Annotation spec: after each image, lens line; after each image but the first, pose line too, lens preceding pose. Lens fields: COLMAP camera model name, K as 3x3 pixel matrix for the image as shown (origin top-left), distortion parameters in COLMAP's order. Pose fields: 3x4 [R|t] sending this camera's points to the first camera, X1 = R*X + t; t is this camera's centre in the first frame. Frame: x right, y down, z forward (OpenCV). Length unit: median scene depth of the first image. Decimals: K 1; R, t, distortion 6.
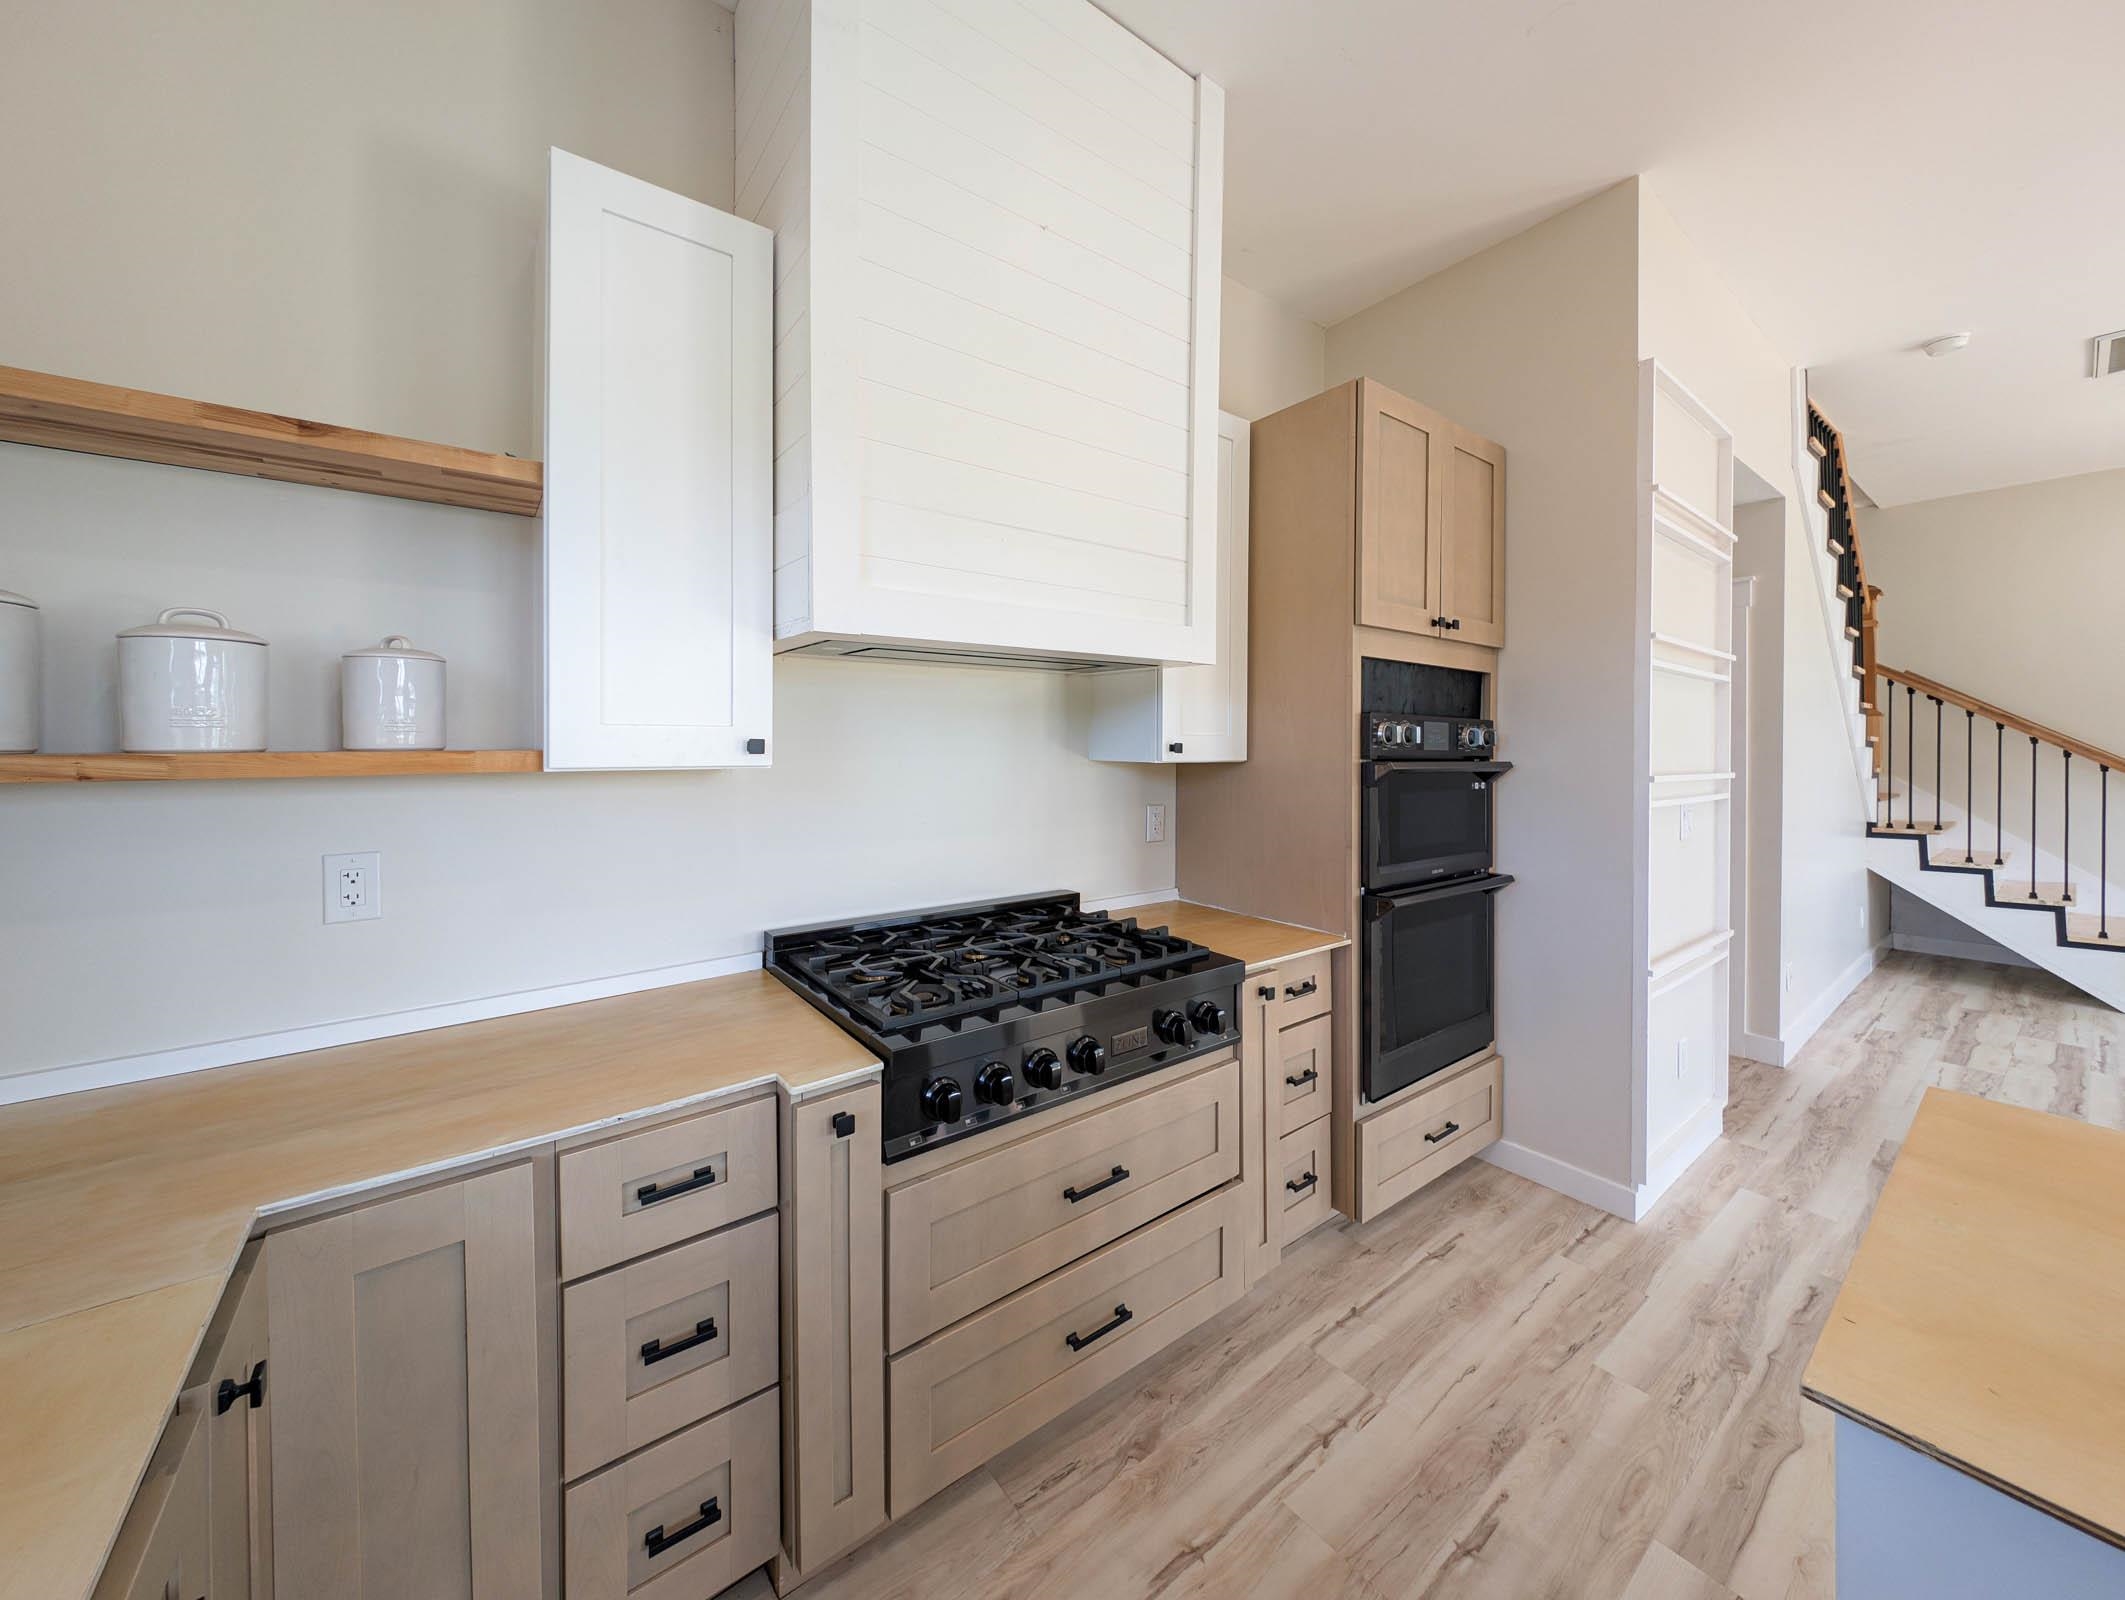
lens RADIAL K [[811.2, 0, 1017.8], [0, 811.2, 736.4], [0, 0, 1]] dist [0.007450, -0.002963]
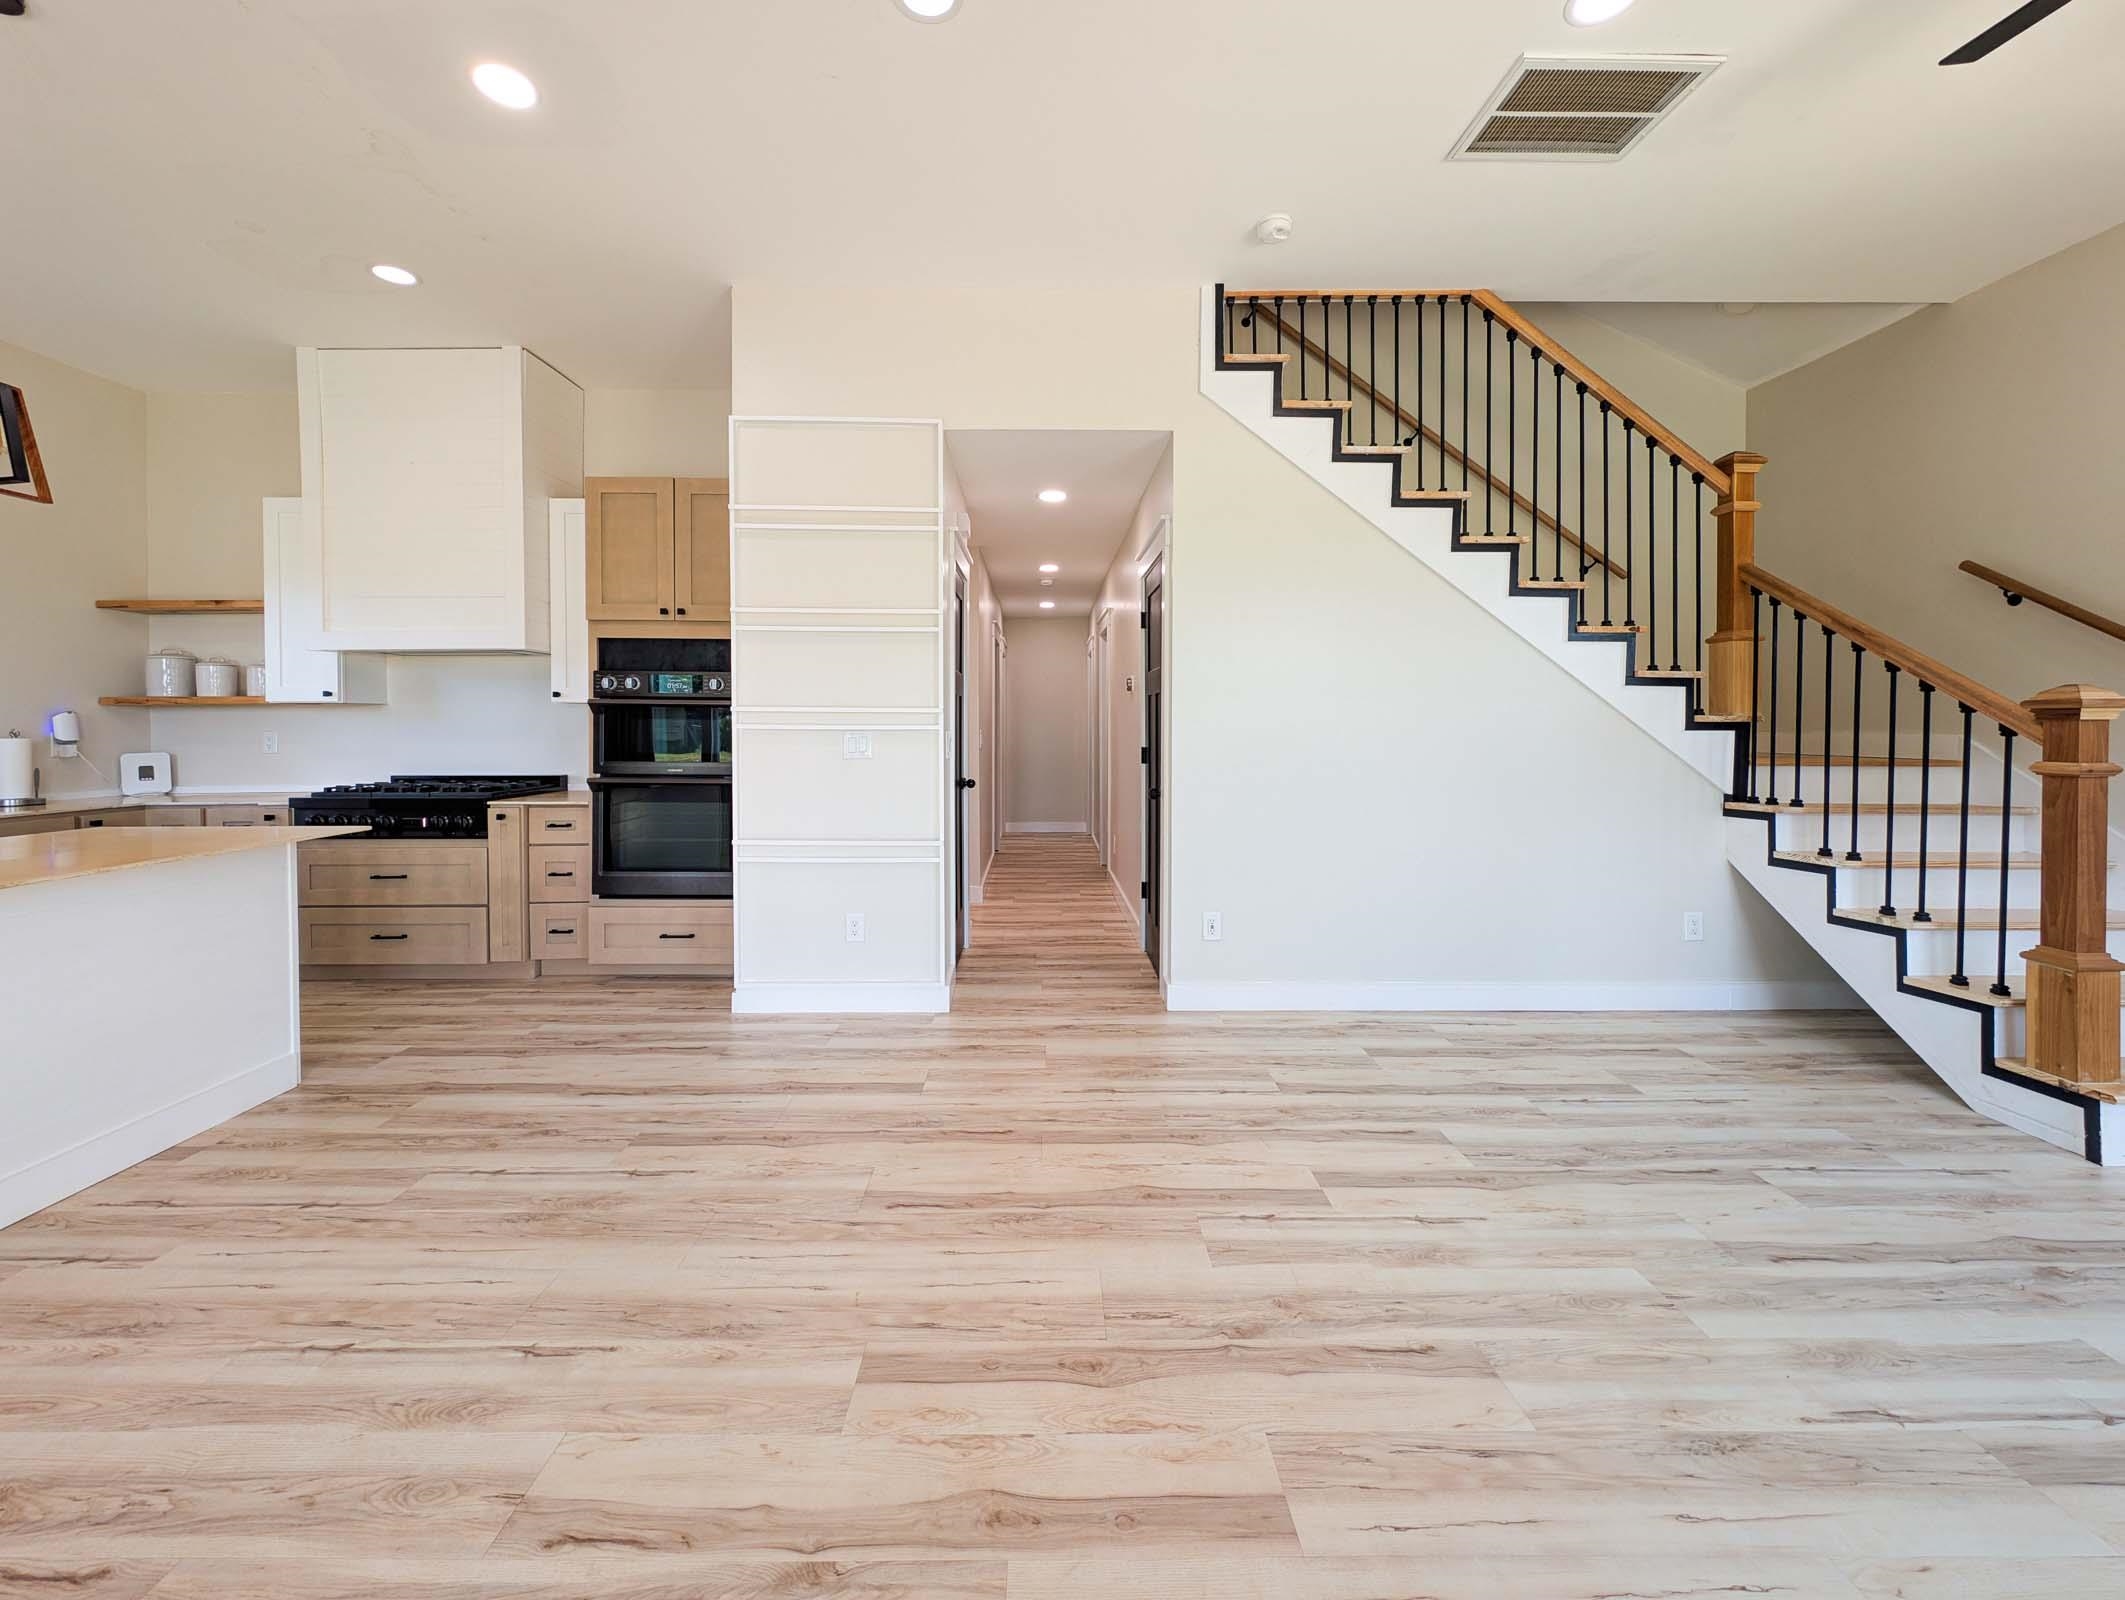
lens RADIAL K [[811.2, 0, 1041.0], [0, 811.2, 738.1], [0, 0, 1]] dist [0.007450, -0.002963]
pose [[0.798858, 0.004824, -0.601501, 2.209643], [0.006683, 0.999835, 0.016895, 0.089451], [0.601483, -0.017517, 0.798693, 0.189932]]
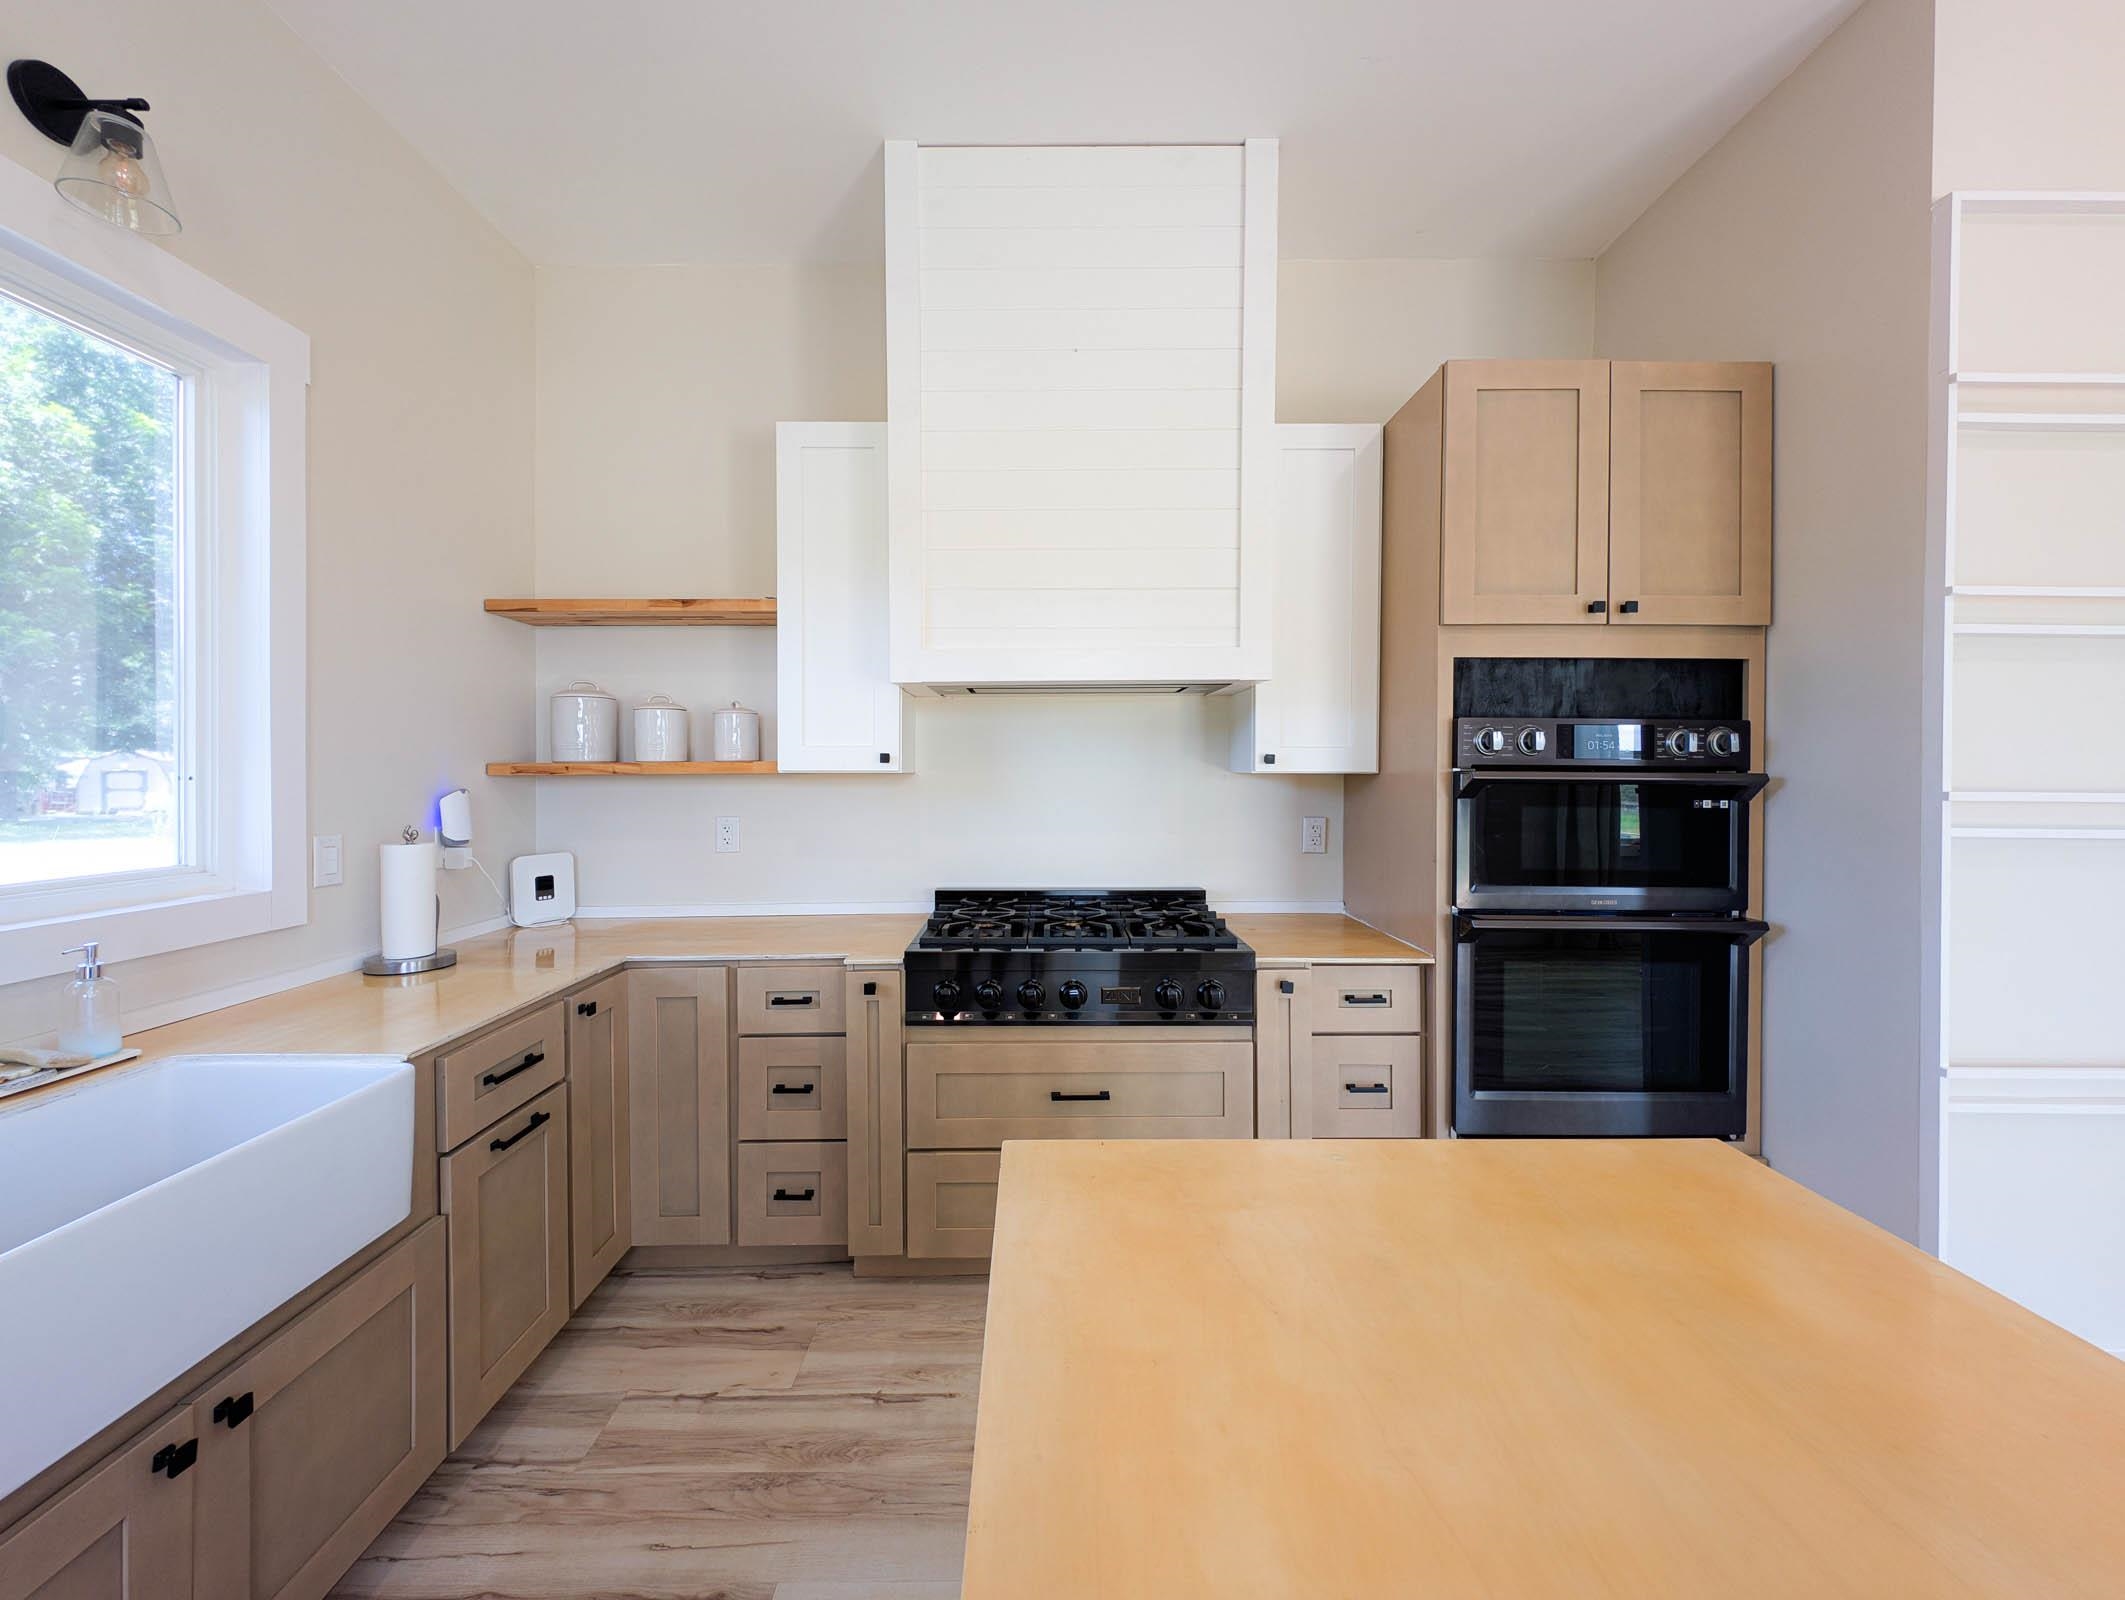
lens RADIAL K [[811.2, 0, 1065.8], [0, 811.2, 775.0], [0, 0, 1]] dist [0.007450, -0.002963]
pose [[0.795345, -0.001353, -0.606156, 0.634098], [0.008217, 0.999930, 0.008549, 0.023952], [0.606101, -0.011780, 0.795300, -0.022647]]
